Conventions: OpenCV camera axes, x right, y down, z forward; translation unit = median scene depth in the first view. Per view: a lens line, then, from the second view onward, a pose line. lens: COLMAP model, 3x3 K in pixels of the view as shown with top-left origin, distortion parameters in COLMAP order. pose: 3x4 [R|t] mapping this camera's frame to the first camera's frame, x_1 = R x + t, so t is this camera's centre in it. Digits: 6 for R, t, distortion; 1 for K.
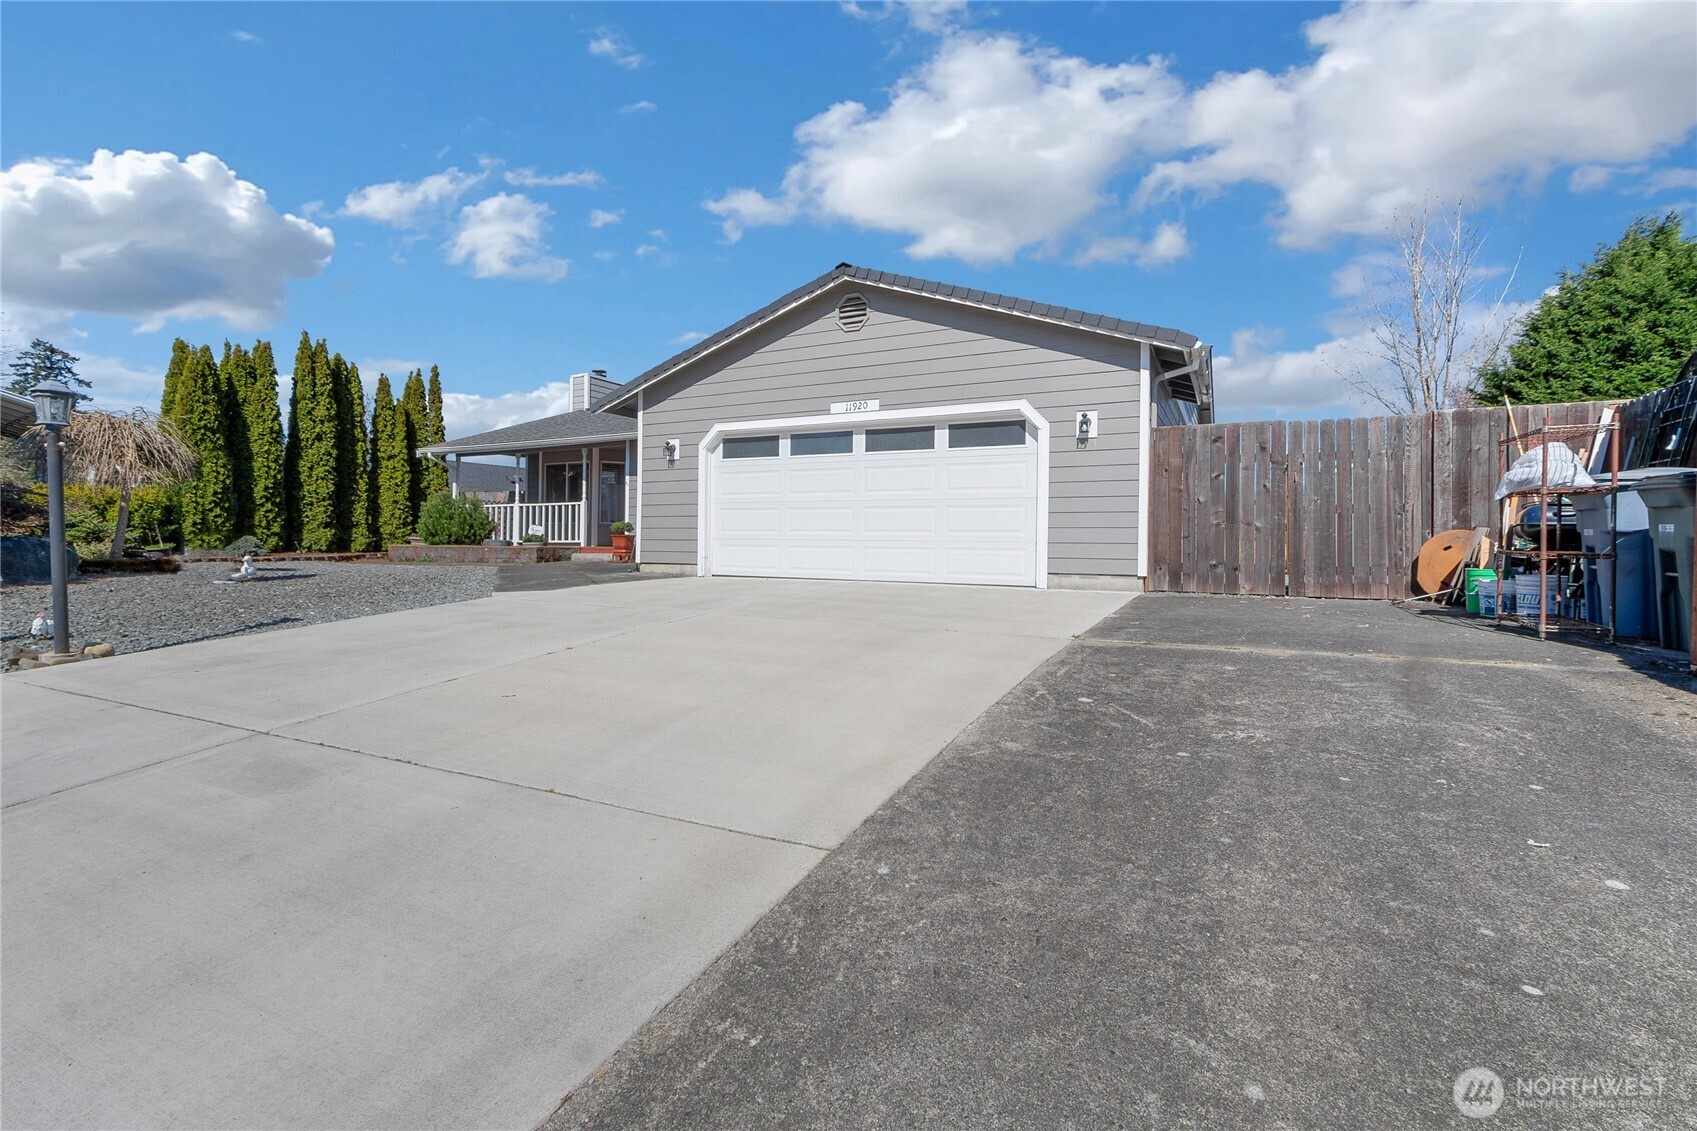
lens RADIAL K [[839.9, 0, 865.4], [0, 839.9, 555.8], [0, 0, 1]] dist [-0.001468, -0.000858]
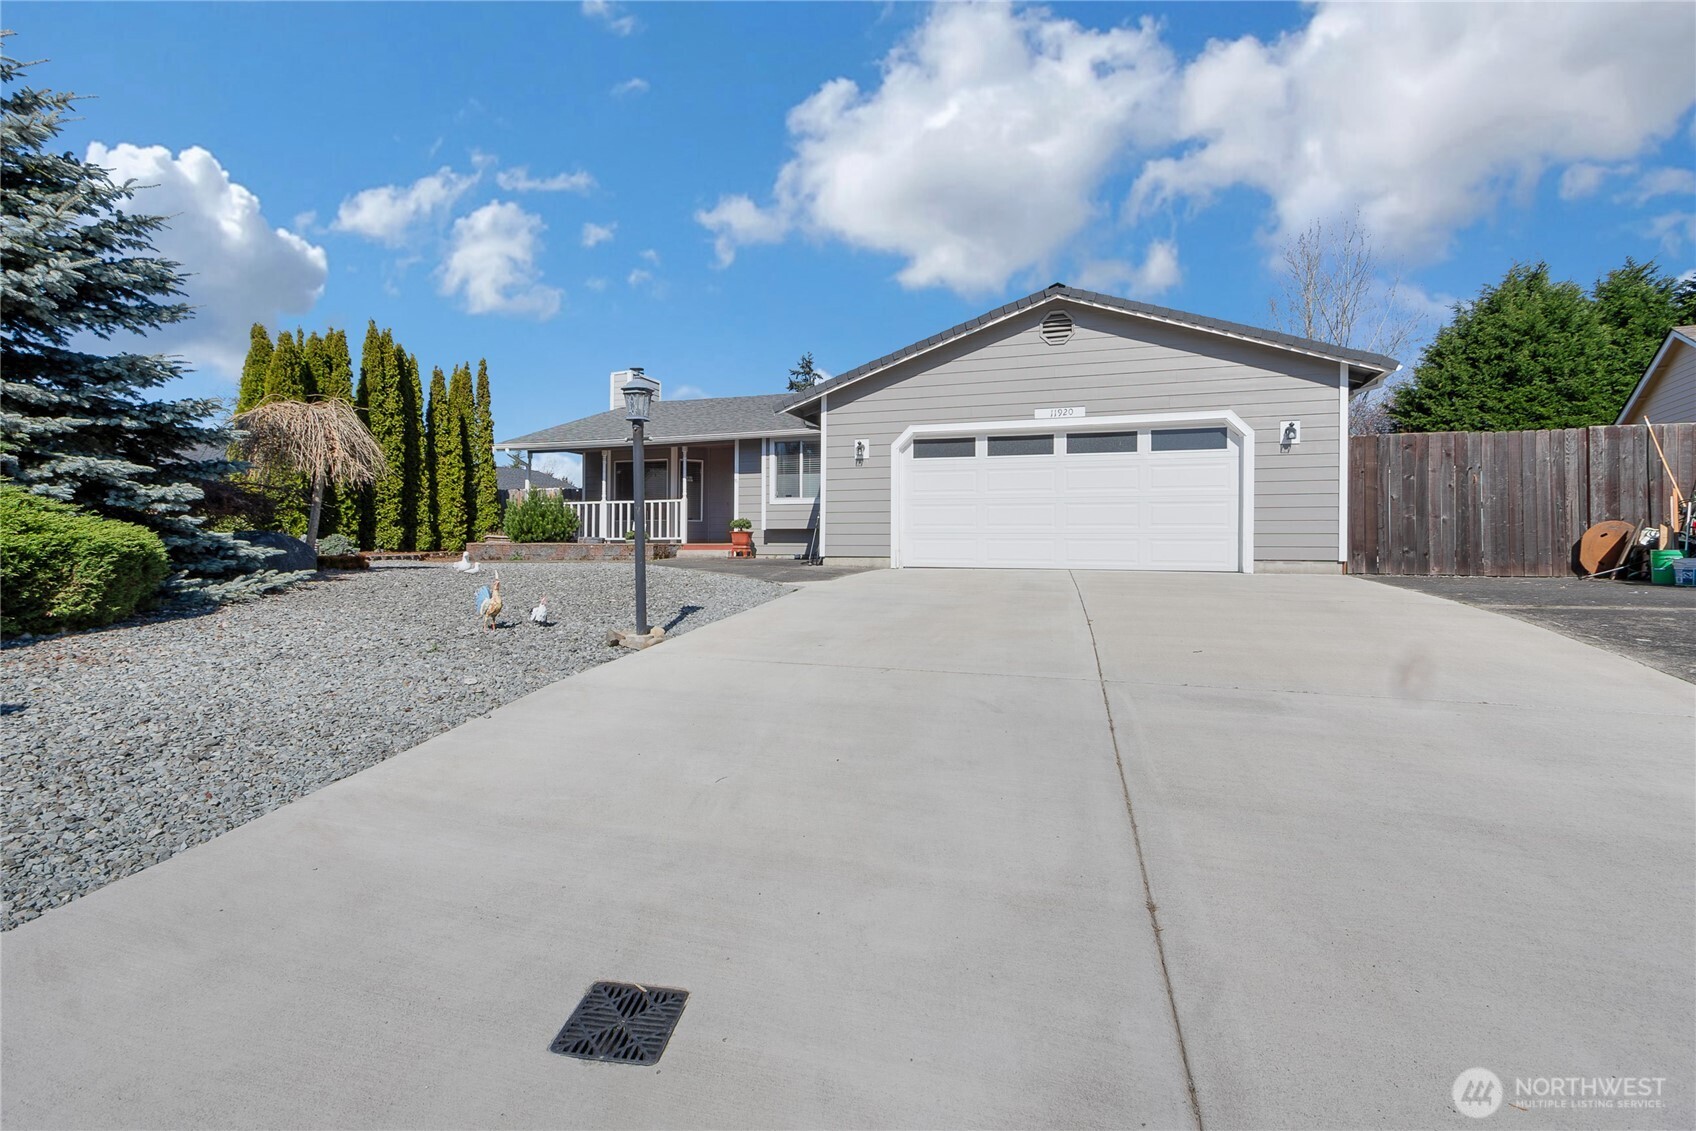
lens RADIAL K [[839.4, 0, 844.7], [0, 839.4, 550.8], [0, 0, 1]] dist [-0.001468, -0.000858]
pose [[0.986871, -0.007199, 0.161353, -0.305971], [0.008412, 0.999941, -0.006837, 0.006315], [-0.161294, 0.008105, 0.986873, -0.028686]]
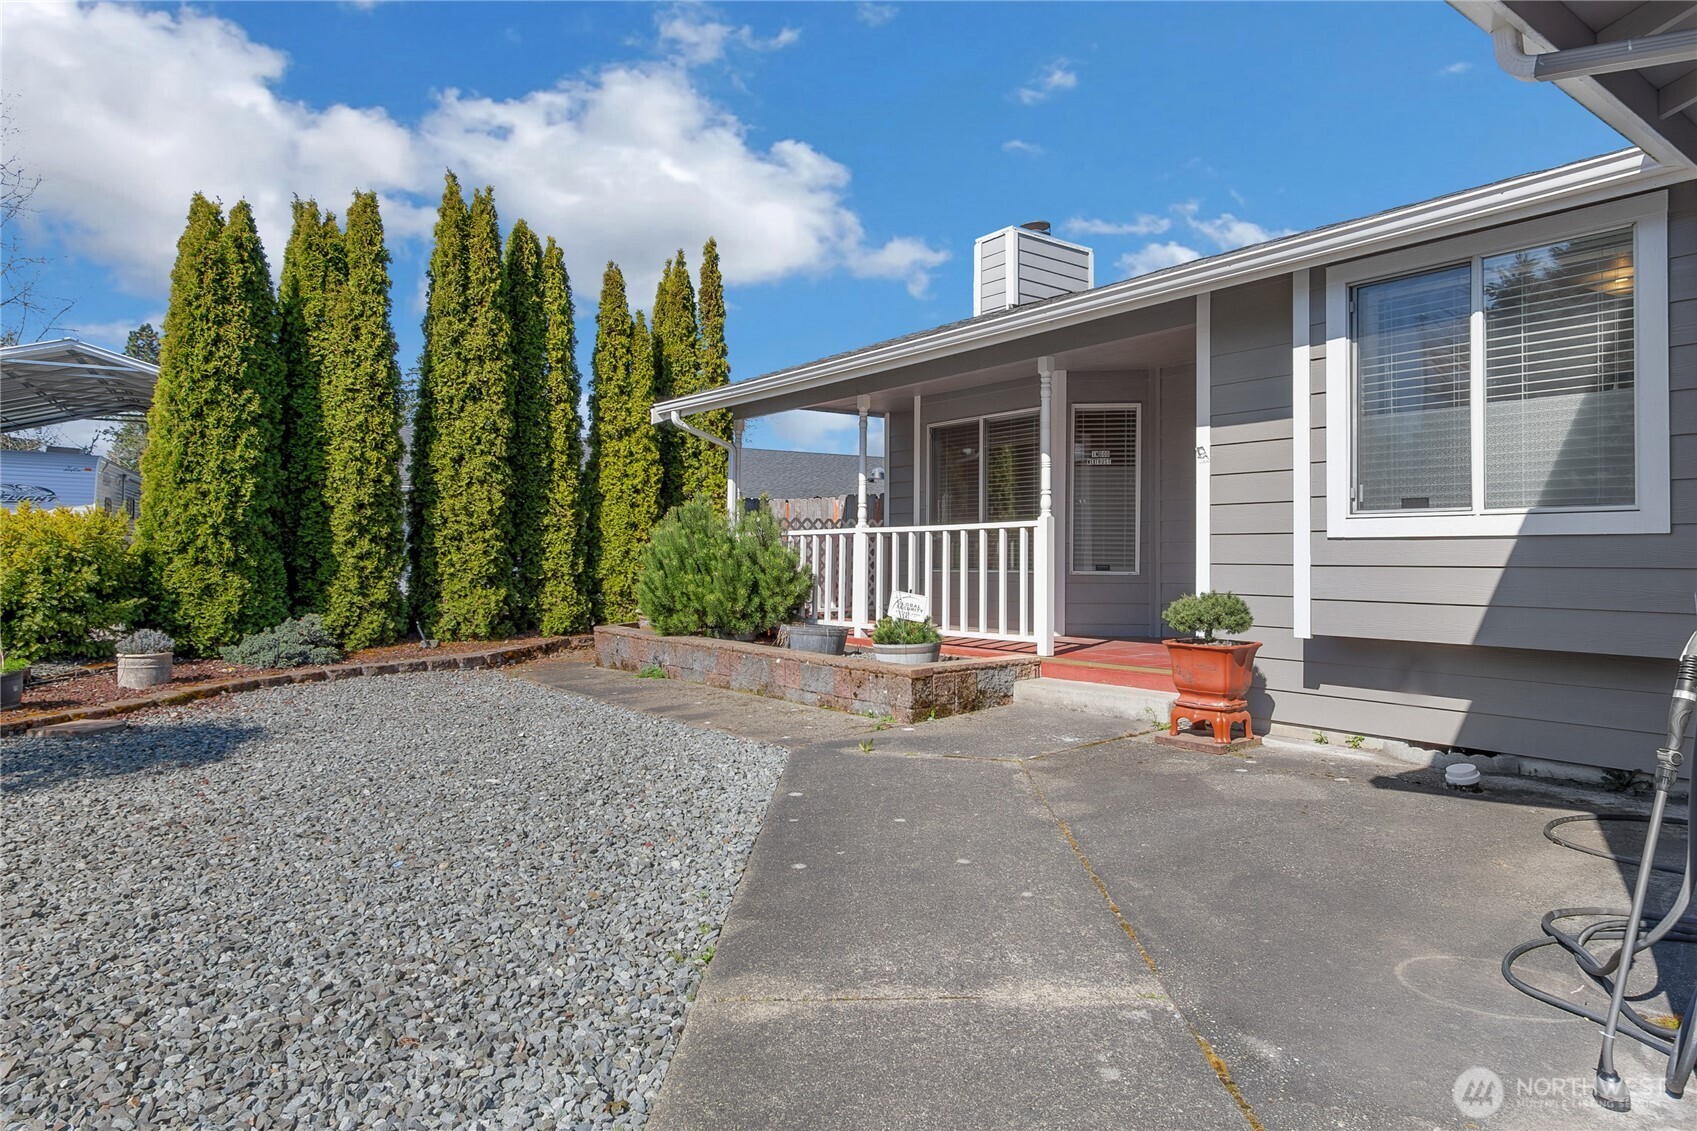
lens RADIAL K [[987.7, 0, 846.1], [0, 987.7, 561.5], [0, 0, 1]] dist [-0.001573, 0.000737]
pose [[0.907671, -0.005566, -0.419646, -0.242227], [0.003963, 0.999981, -0.004692, -0.046076], [0.419664, 0.002596, 0.907676, 0.612716]]
